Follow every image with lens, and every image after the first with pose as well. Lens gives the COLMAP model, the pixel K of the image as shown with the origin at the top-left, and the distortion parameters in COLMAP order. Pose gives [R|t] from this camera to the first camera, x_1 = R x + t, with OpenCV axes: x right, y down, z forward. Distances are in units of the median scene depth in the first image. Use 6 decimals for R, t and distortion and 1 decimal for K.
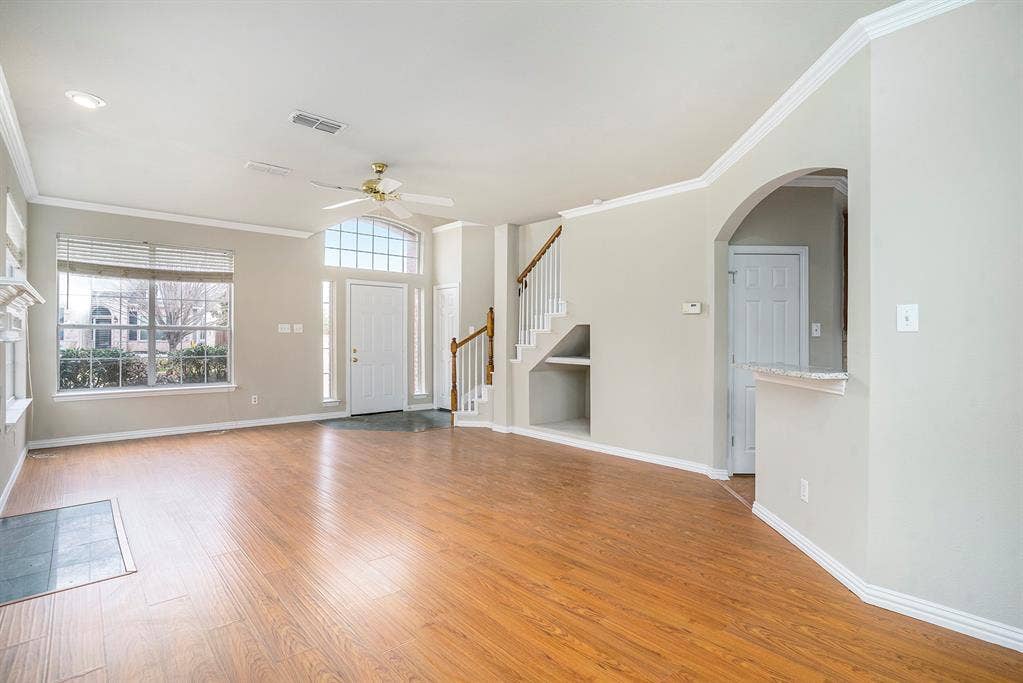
lens RADIAL K [[508.8, 0, 511.8], [0, 508.8, 337.6], [0, 0, 1]] dist [0.000594, 0.000174]
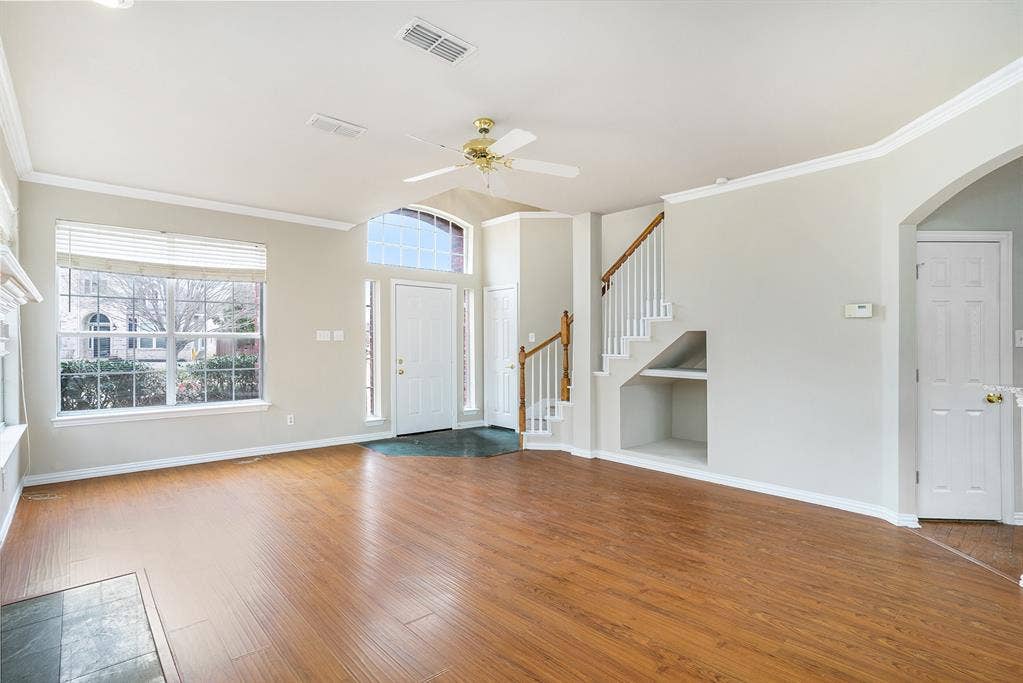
lens RADIAL K [[499.3, 0, 510.5], [0, 499.3, 346.8], [0, 0, 1]] dist [-0.004444, 0.000392]
pose [[0.999886, -0.002747, 0.014851, -0.155490], [0.002665, 0.999981, 0.005562, -0.003688], [-0.014866, -0.005521, 0.999874, 0.166981]]
